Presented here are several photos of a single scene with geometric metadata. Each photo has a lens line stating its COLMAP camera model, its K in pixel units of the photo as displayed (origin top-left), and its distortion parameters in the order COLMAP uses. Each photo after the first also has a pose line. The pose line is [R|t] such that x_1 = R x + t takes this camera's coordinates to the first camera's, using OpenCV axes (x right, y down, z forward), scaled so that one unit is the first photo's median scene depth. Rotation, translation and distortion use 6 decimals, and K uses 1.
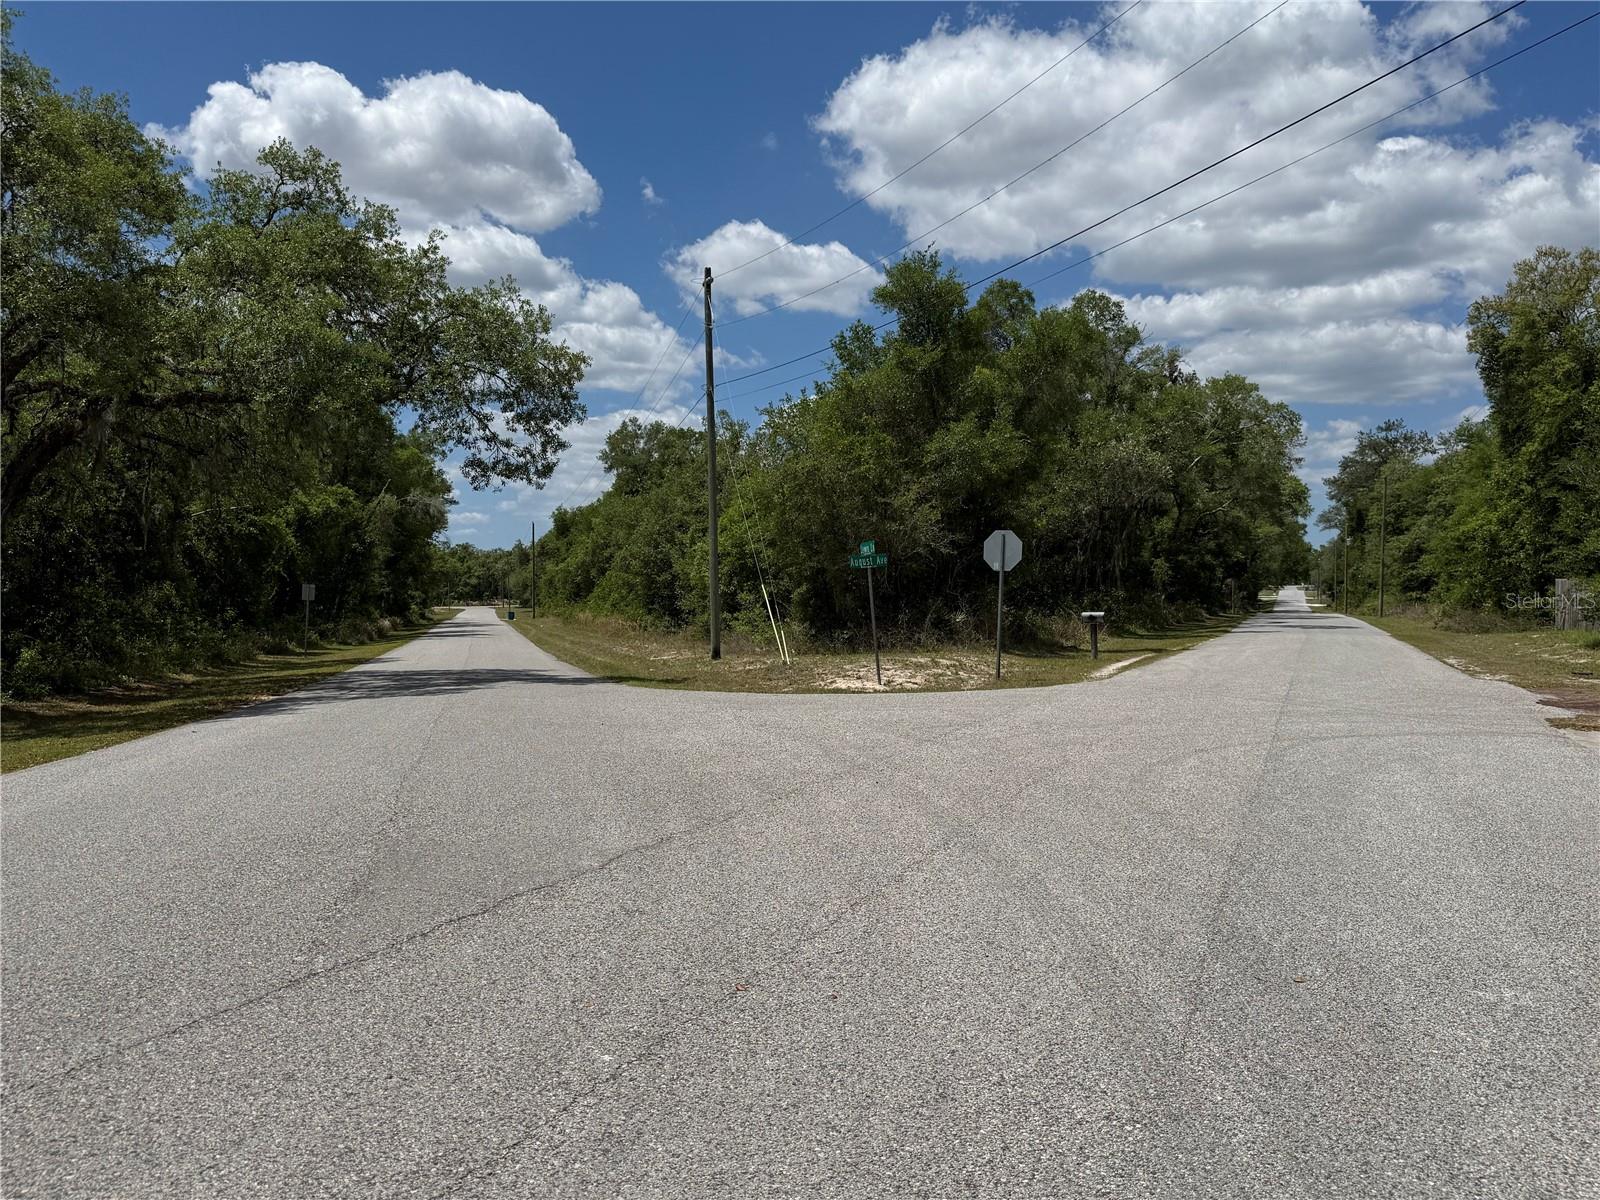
lens RADIAL K [[1322.6, 0, 800.8], [0, 1322.6, 603.0], [0, 0, 1]] dist [-0.002545, -0.009527]
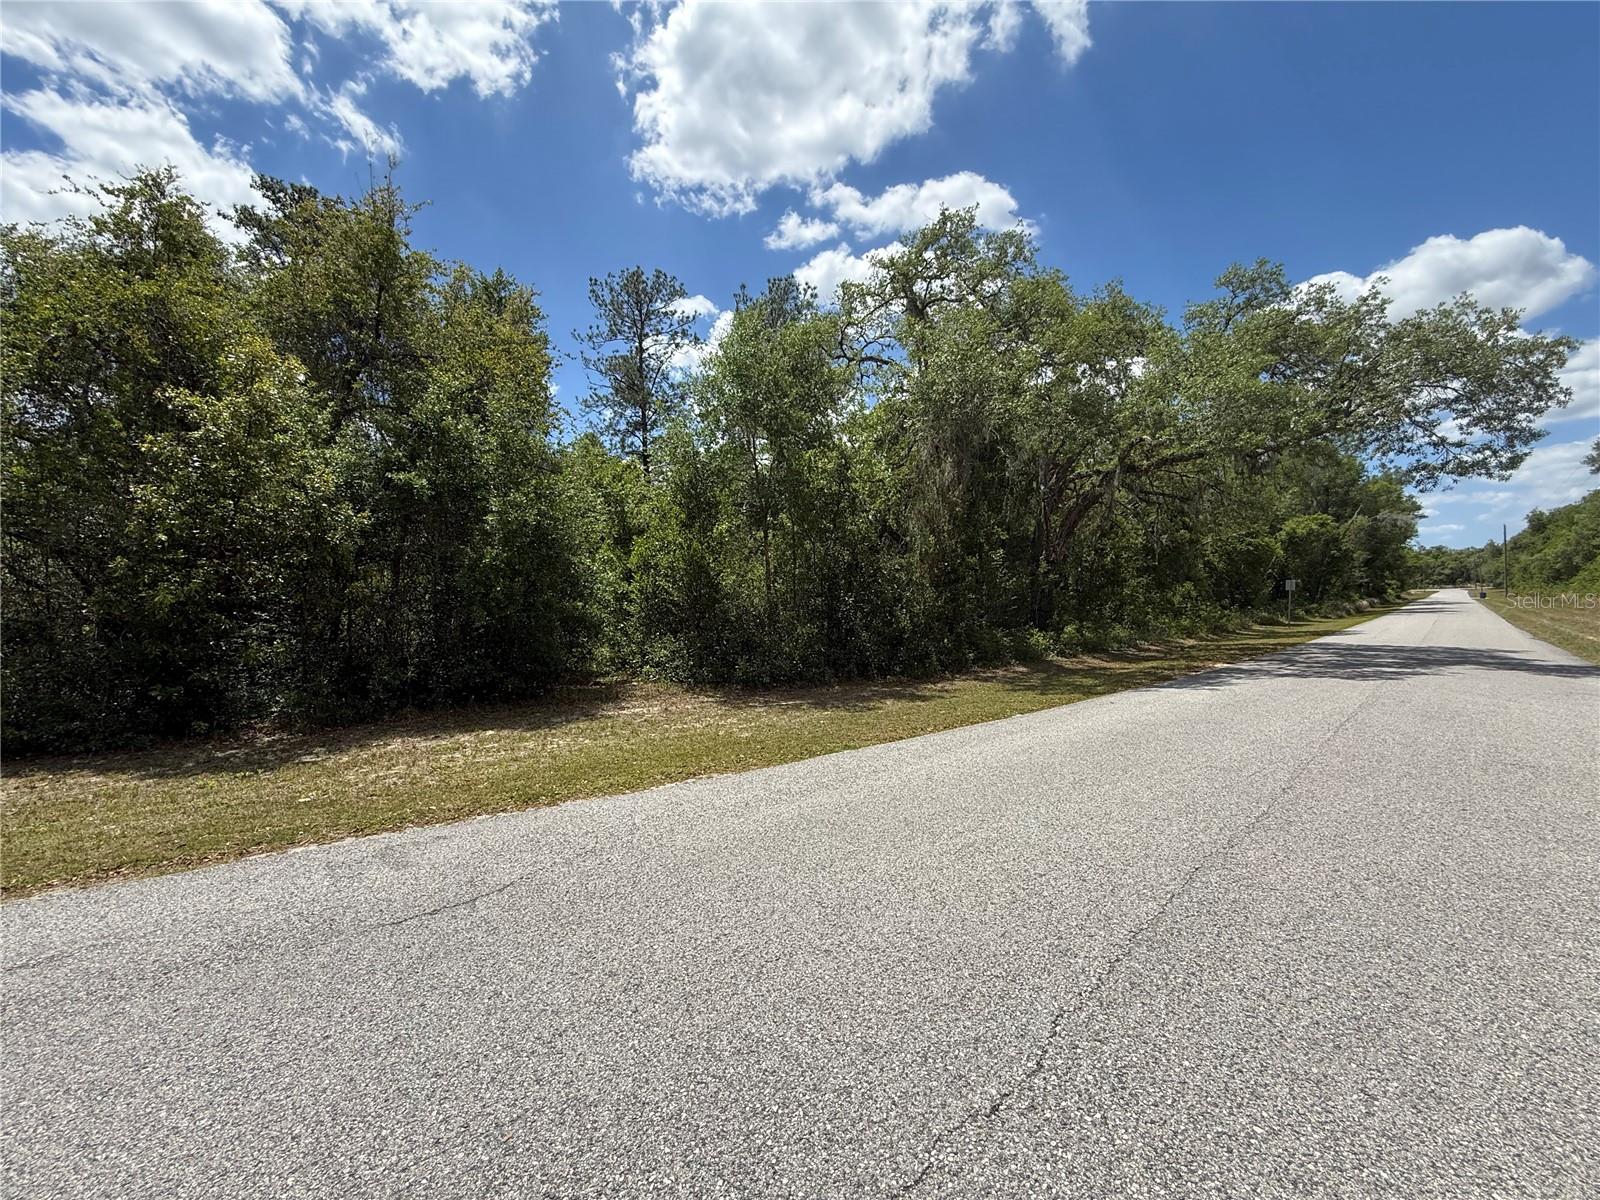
lens RADIAL K [[641.3, 0, 802.6], [0, 641.3, 606.0], [0, 0, 1]] dist [-0.000986, -0.000247]
pose [[0.511406, -0.006374, -0.859316, -0.023231], [0.024161, 0.999684, 0.006964, -0.002676], [0.859000, -0.024323, 0.511398, 0.129946]]
